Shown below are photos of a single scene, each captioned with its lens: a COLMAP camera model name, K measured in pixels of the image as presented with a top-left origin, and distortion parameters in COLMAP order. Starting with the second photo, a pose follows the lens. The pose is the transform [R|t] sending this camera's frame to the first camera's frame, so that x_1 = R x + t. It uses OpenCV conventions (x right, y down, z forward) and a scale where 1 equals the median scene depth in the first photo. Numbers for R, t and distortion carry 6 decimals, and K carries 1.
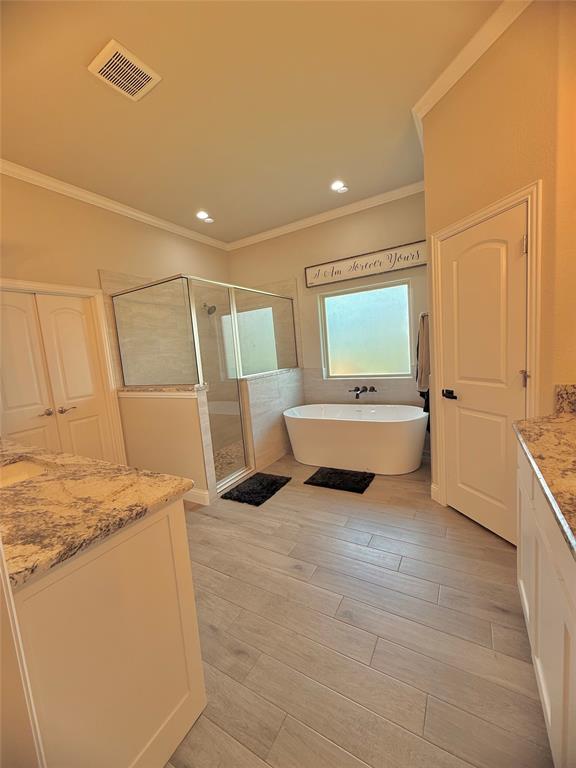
lens RADIAL K [[306.9, 0, 287.2], [0, 306.9, 383.4], [0, 0, 1]] dist [0.004207, 0.000379]
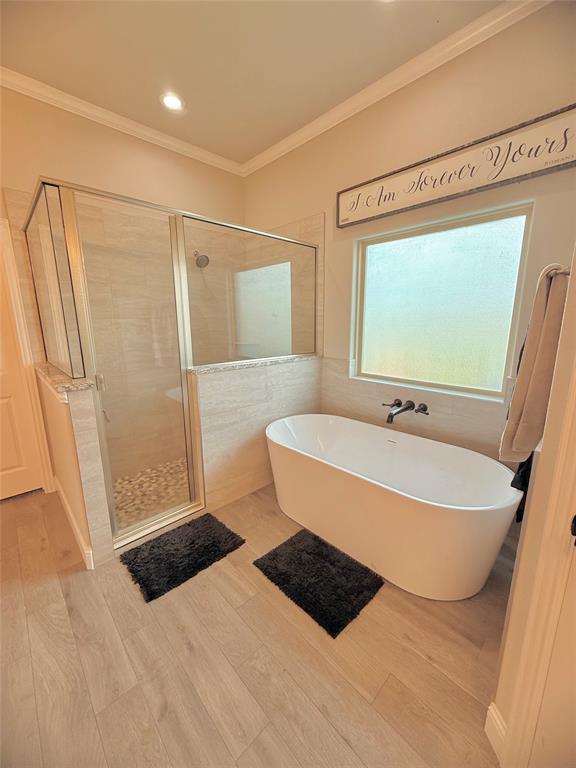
lens RADIAL K [[306.9, 0, 287.7], [0, 306.9, 383.2], [0, 0, 1]] dist [0.004207, 0.000379]
pose [[0.959017, 0.126780, -0.253405, 0.184748], [-0.101249, 0.988602, 0.111423, -0.070579], [0.264643, -0.081200, 0.960922, 0.404746]]
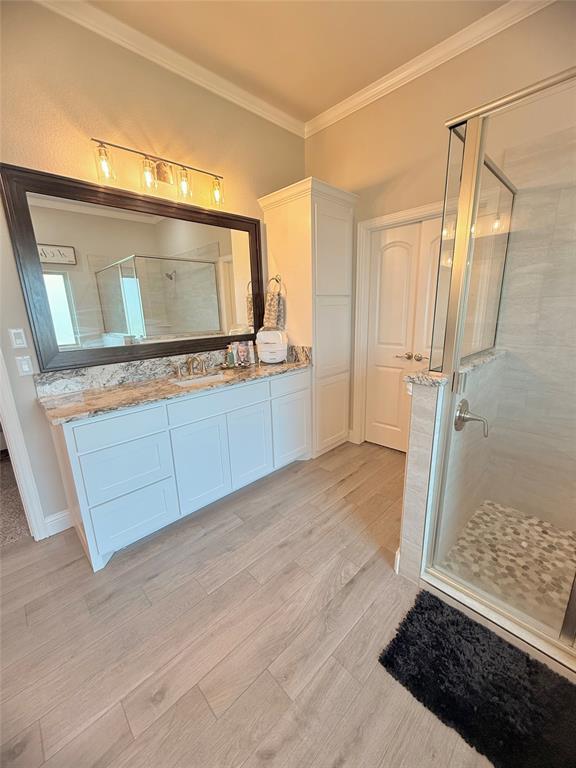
lens RADIAL K [[306.9, 0, 286.6], [0, 306.9, 382.6], [0, 0, 1]] dist [0.004207, 0.000379]
pose [[-0.261076, 0.315560, -0.912283, 0.168416], [-0.069714, 0.936429, 0.343862, -0.099663], [0.962798, 0.153373, -0.222480, 0.667512]]
